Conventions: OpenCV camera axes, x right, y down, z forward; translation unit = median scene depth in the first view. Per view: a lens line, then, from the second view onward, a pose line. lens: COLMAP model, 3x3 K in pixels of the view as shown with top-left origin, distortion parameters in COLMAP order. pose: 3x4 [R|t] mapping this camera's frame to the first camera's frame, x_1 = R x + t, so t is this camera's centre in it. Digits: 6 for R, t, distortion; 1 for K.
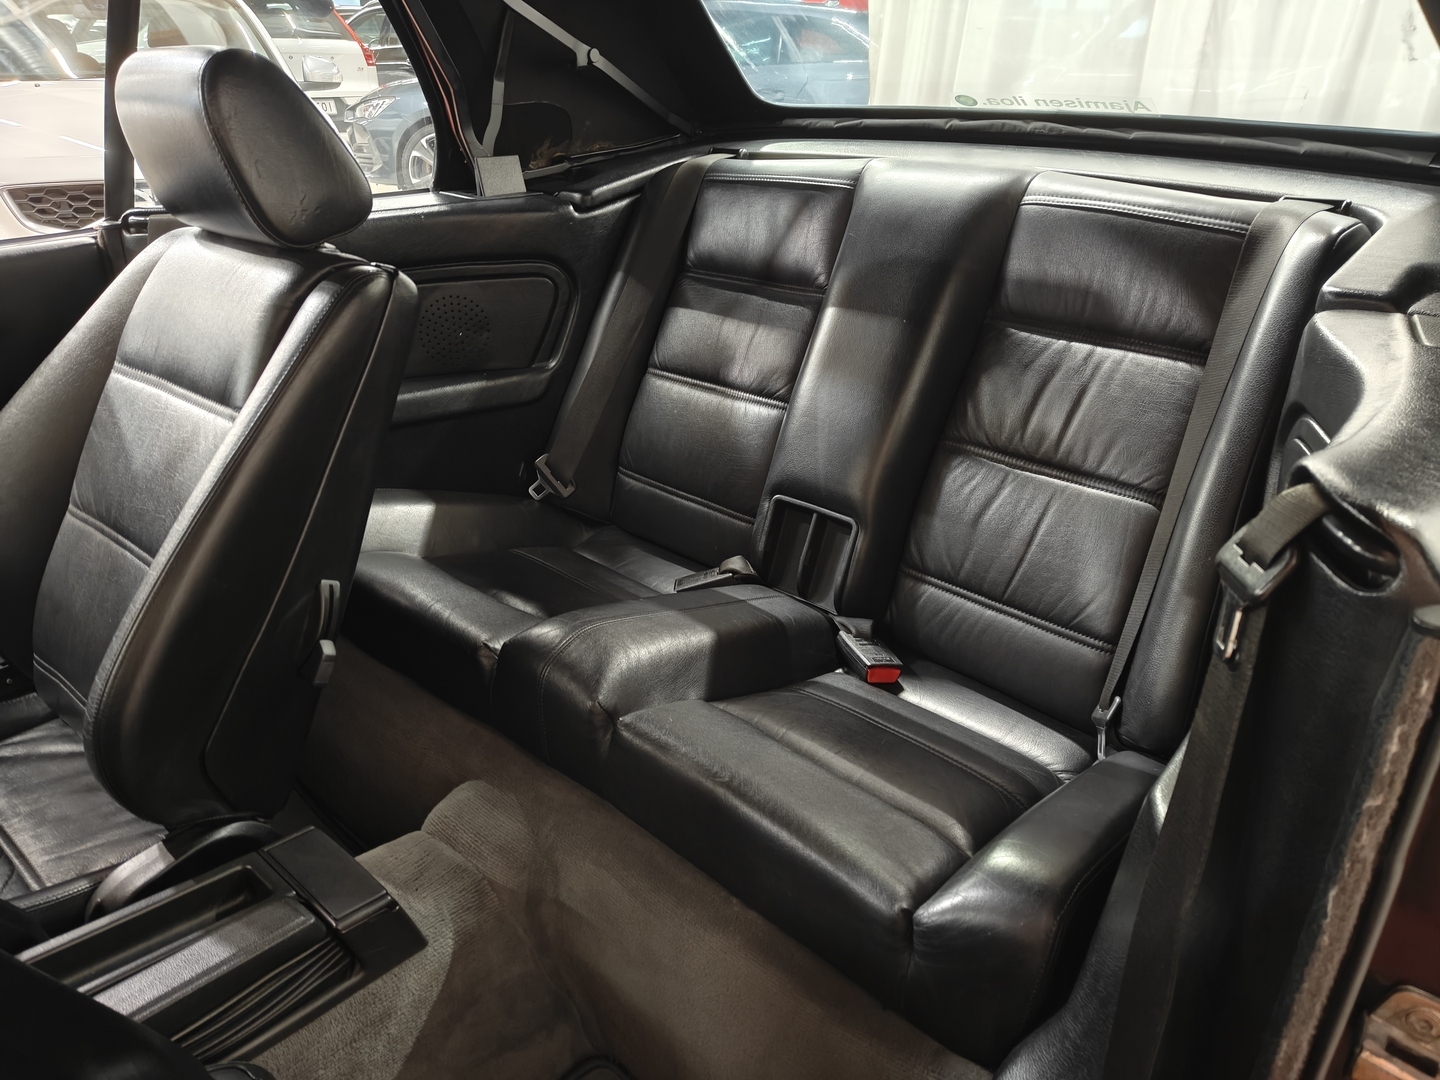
lens RADIAL K [[1003.2, 0, 726.0], [0, 1003.2, 539.6], [0, 0, 1]] dist [-0.002066, -0.002665]
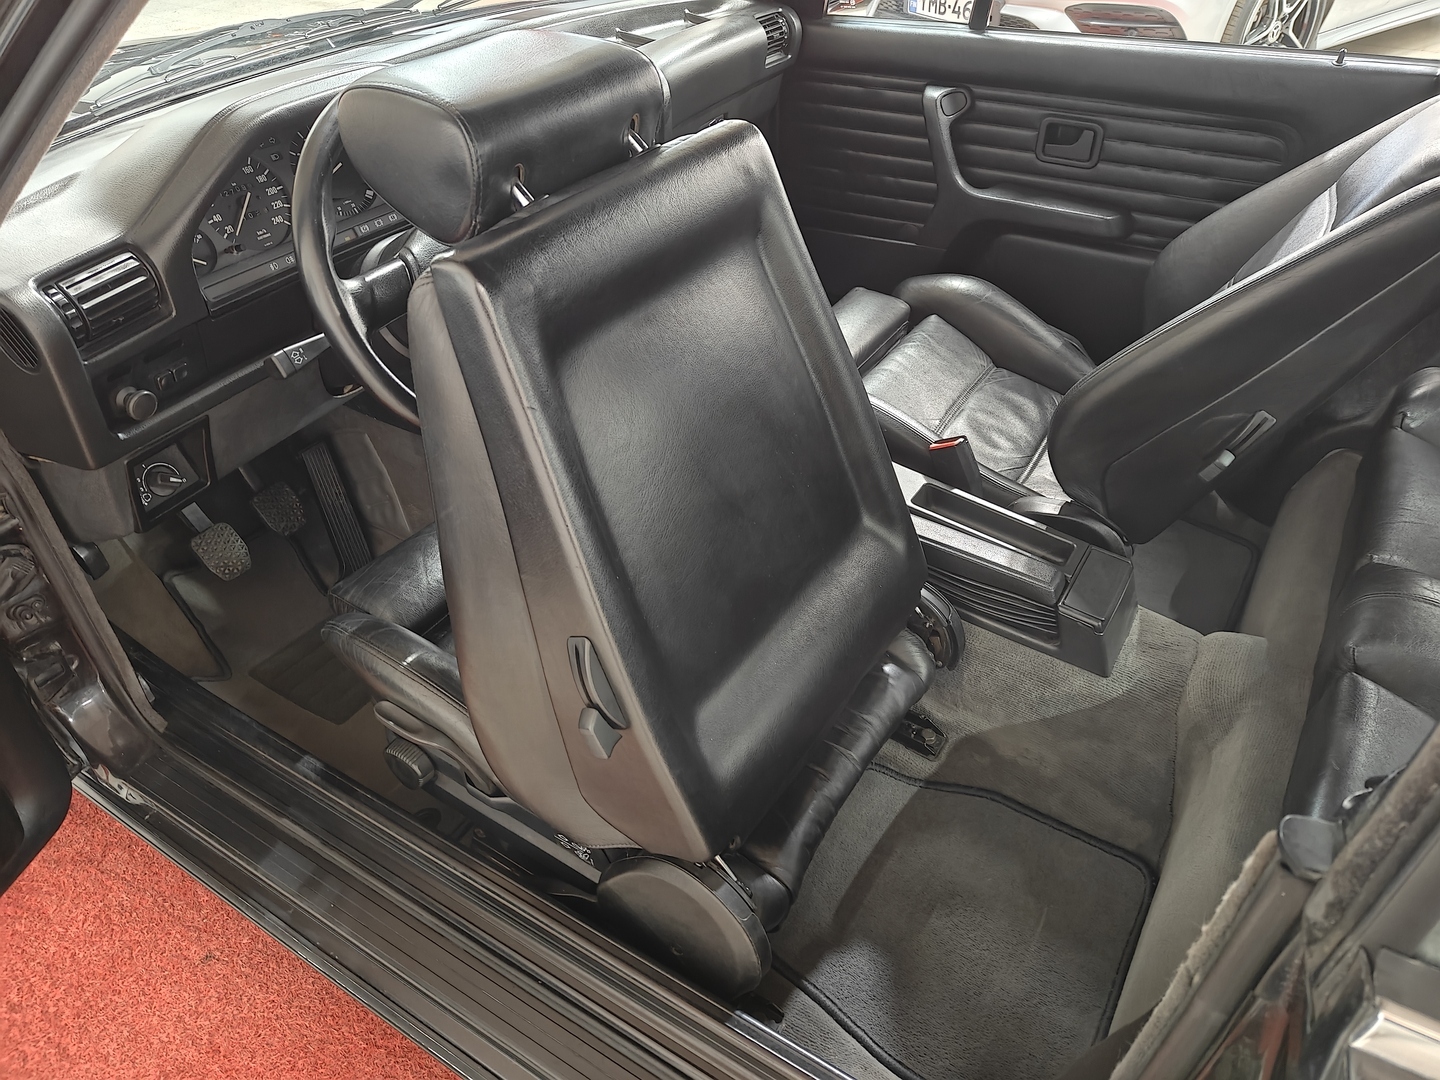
lens RADIAL K [[996.6, 0, 719.3], [0, 996.6, 546.8], [0, 0, 1]] dist [0.002351, -0.000853]
pose [[0.160341, 0.604561, -0.780254, 0.454026], [-0.406093, 0.760887, 0.506103, -0.153537], [0.899655, 0.235707, 0.367510, 0.018815]]
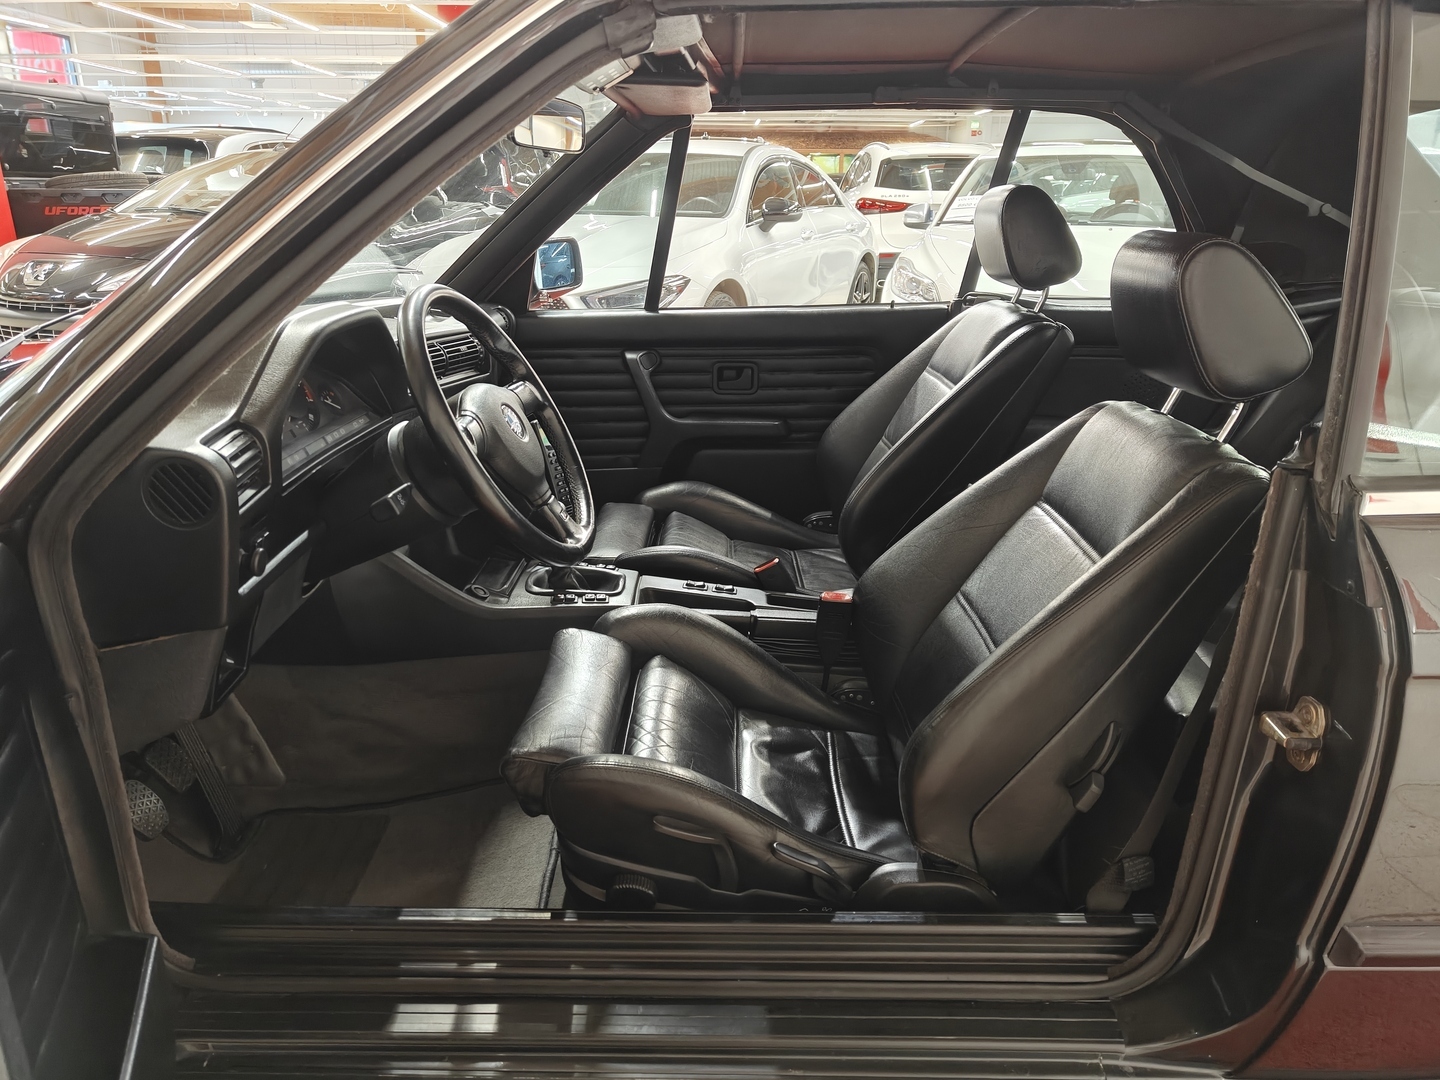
lens RADIAL K [[996.6, 0, 719.3], [0, 996.6, 546.8], [0, 0, 1]] dist [0.002351, -0.000853]
pose [[0.651880, 0.239408, -0.719539, 0.562543], [-0.321193, 0.946710, 0.024003, 0.223523], [0.686941, 0.215464, 0.694037, -0.493403]]
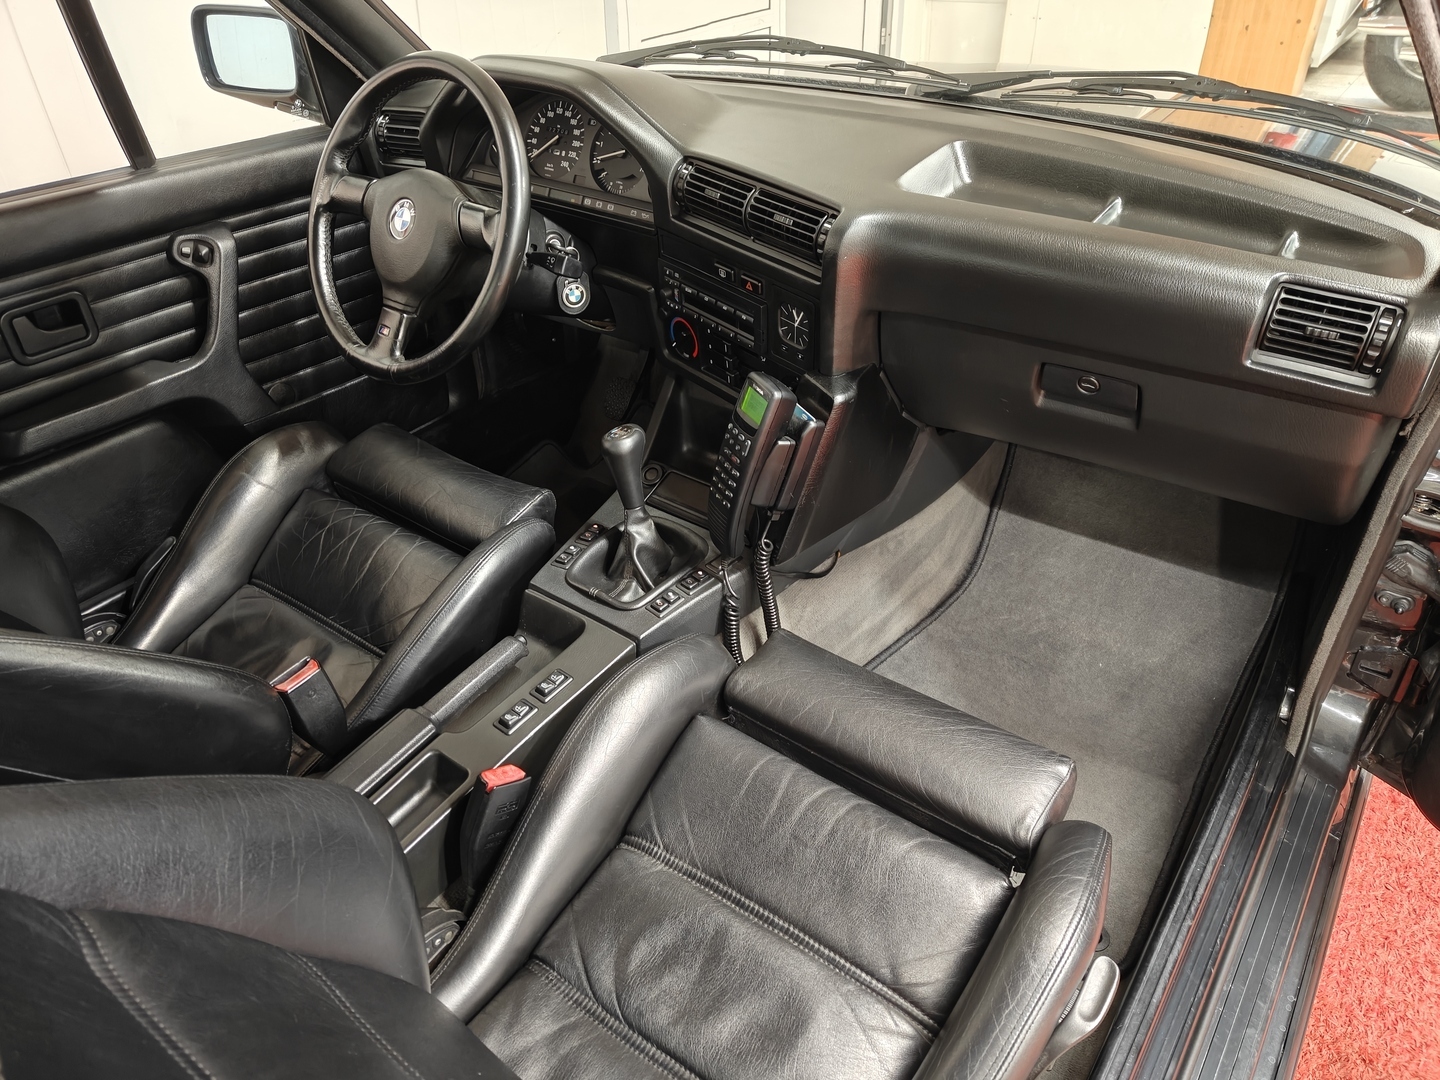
lens RADIAL K [[1003.2, 0, 726.0], [0, 1003.2, 539.6], [0, 0, 1]] dist [-0.002066, -0.002665]
pose [[-0.996830, 0.054096, -0.058343, -0.714830], [-0.024303, 0.491218, 0.870697, -0.591857], [0.075761, 0.869355, -0.488346, 0.962917]]
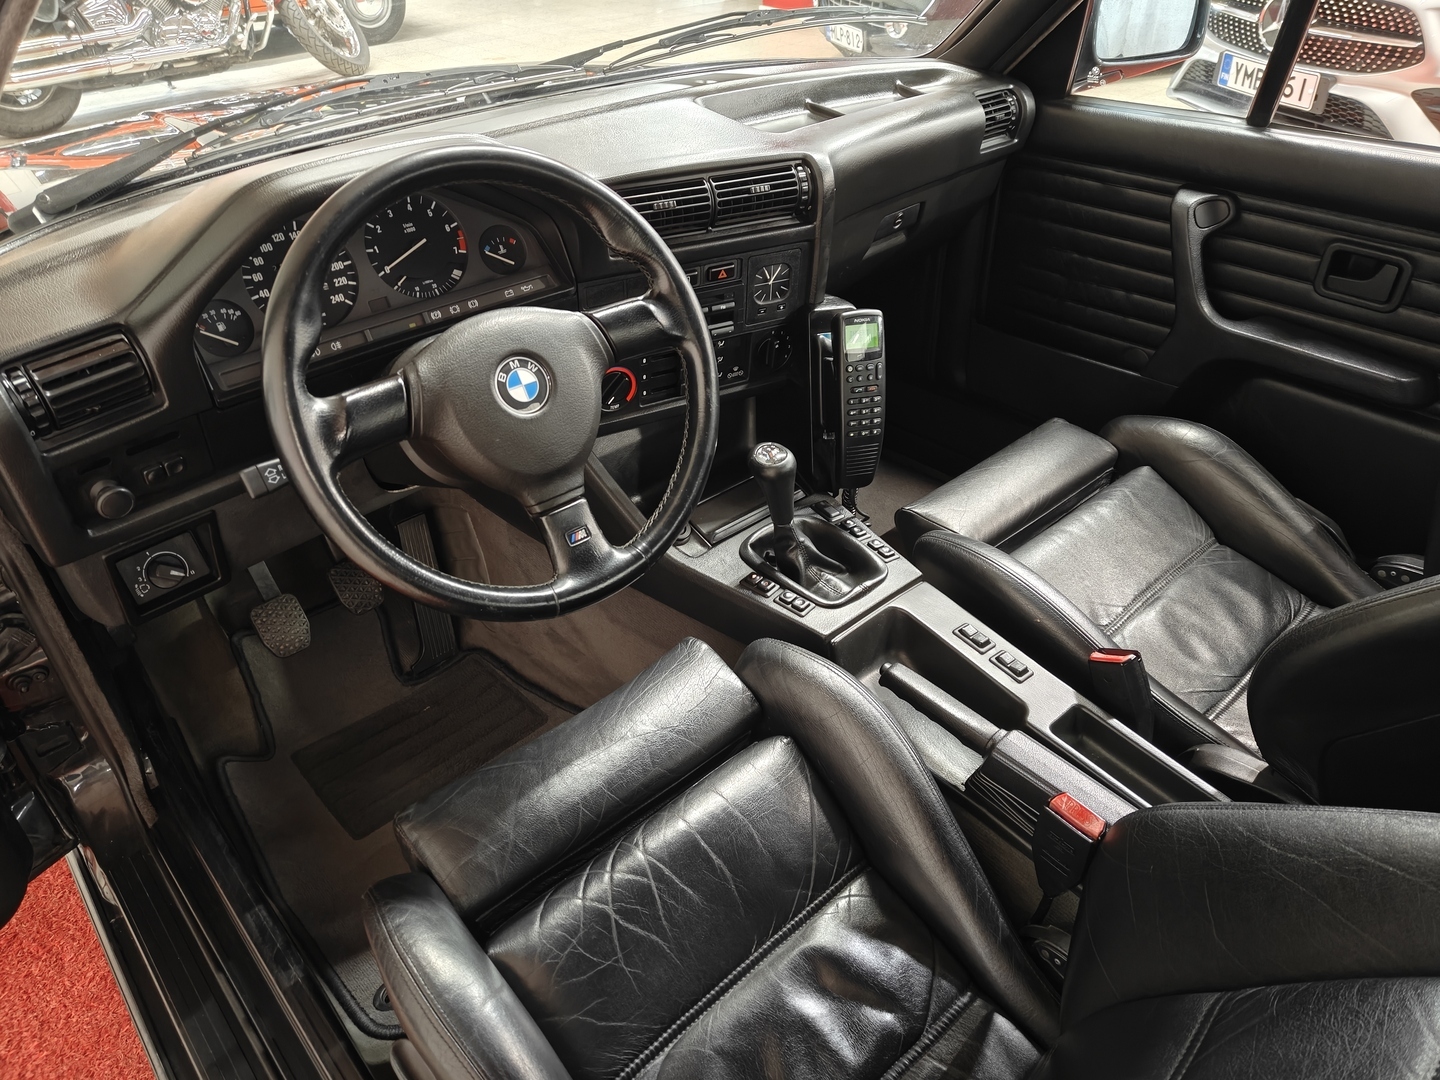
lens RADIAL K [[996.6, 0, 719.3], [0, 996.6, 546.8], [0, 0, 1]] dist [0.002351, -0.000853]
pose [[-0.118414, 0.579025, -0.806665, 0.203471], [-0.407319, 0.712561, 0.571269, -0.204974], [0.905577, 0.396217, 0.151471, 0.173411]]
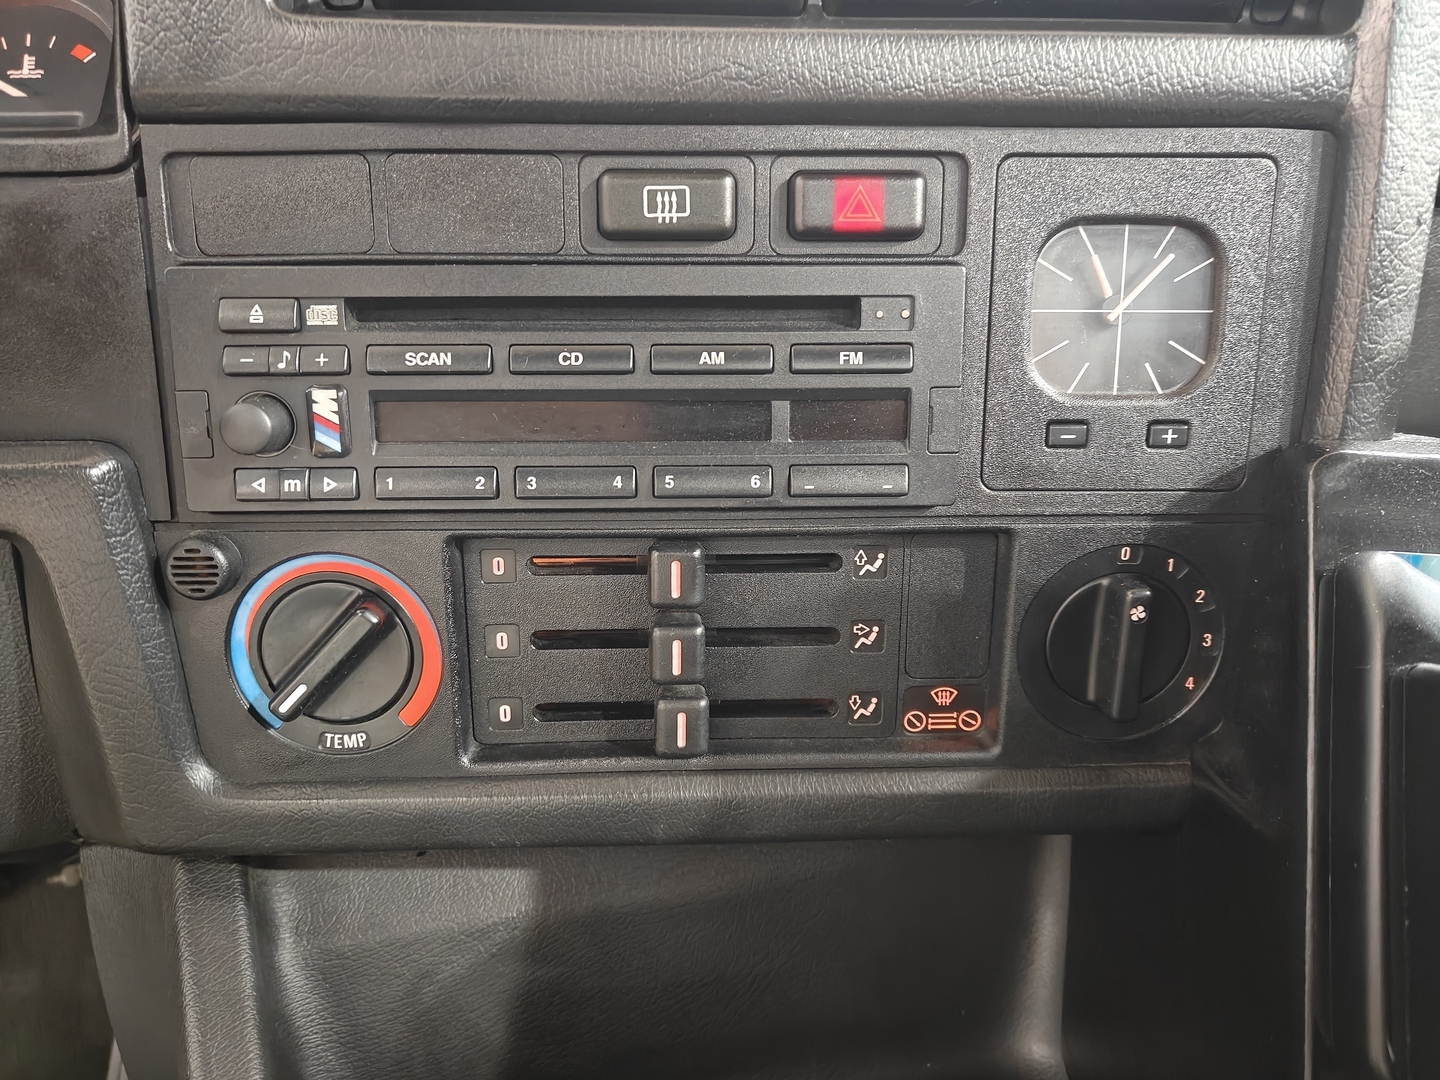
lens RADIAL K [[1026.9, 0, 720.0], [0, 1026.9, 540.0], [0, 0, 1]] dist [-0.012498, -0.003277]
pose [[-0.554183, 0.136375, -0.821147, -0.590599], [-0.333946, 0.867194, 0.369398, 0.179214], [0.762471, 0.478933, -0.435043, 0.336028]]
